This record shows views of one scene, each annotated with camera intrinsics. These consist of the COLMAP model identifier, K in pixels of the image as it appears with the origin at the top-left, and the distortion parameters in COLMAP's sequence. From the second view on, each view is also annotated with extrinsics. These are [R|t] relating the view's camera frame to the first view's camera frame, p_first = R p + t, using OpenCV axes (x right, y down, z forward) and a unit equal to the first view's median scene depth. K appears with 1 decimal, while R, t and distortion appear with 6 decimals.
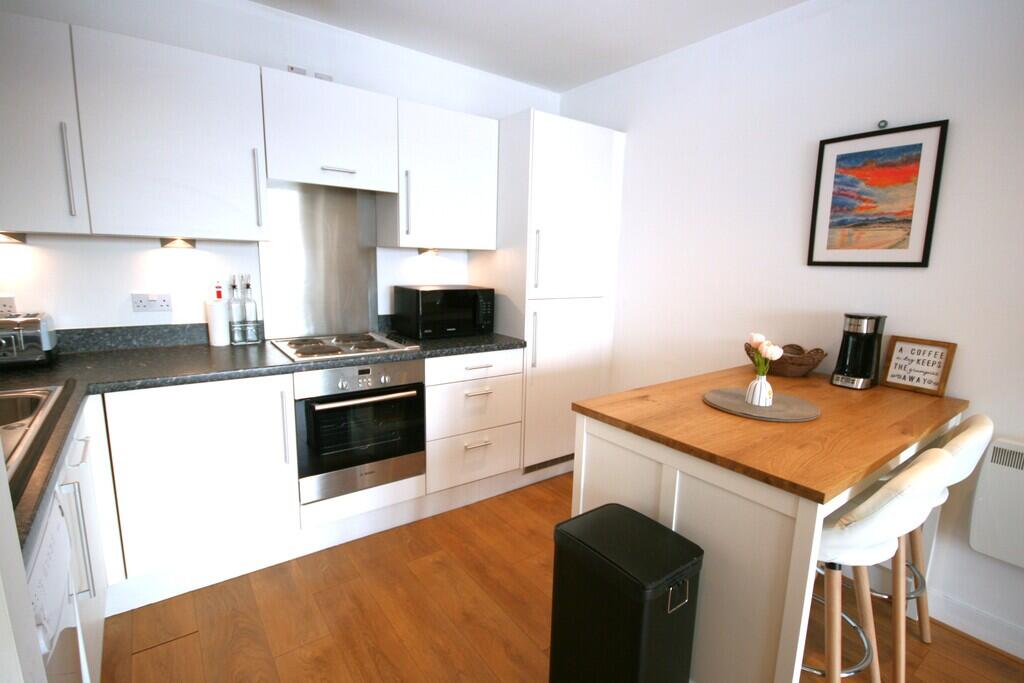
lens RADIAL K [[493.4, 0, 512.2], [0, 493.4, 286.3], [0, 0, 1]] dist [0.000309, -0.000093]
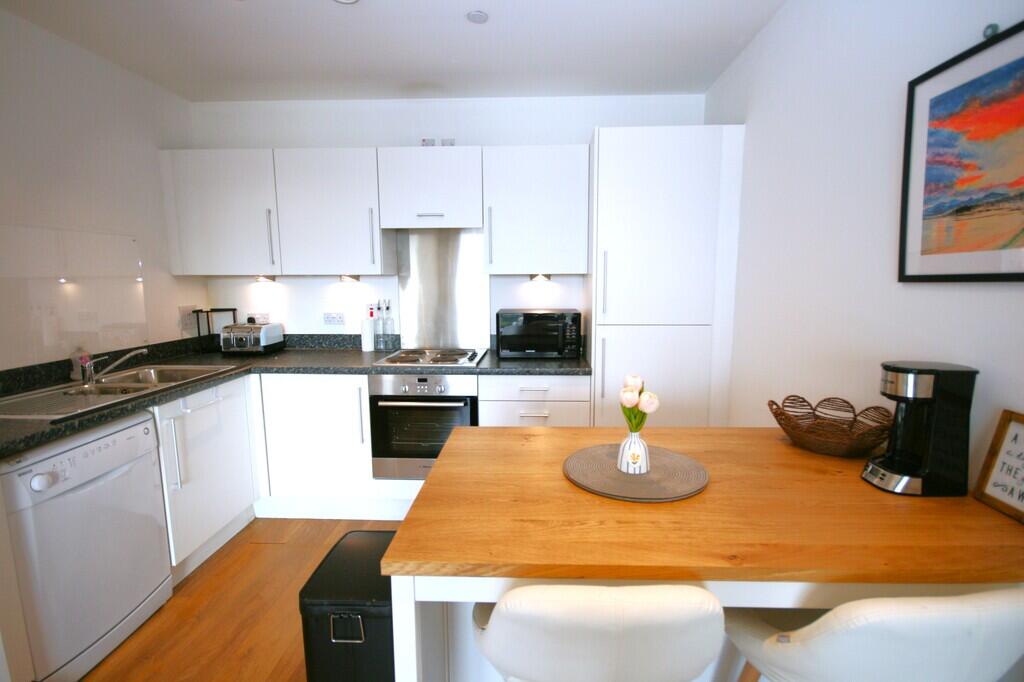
lens RADIAL K [[472.5, 0, 513.1], [0, 472.5, 284.0], [0, 0, 1]] dist [0.001117, -0.015131]
pose [[0.775604, -0.023913, -0.630767, 0.621921], [-0.010208, 0.998676, -0.050412, -0.005279], [0.631137, 0.045538, 0.774333, 0.244338]]
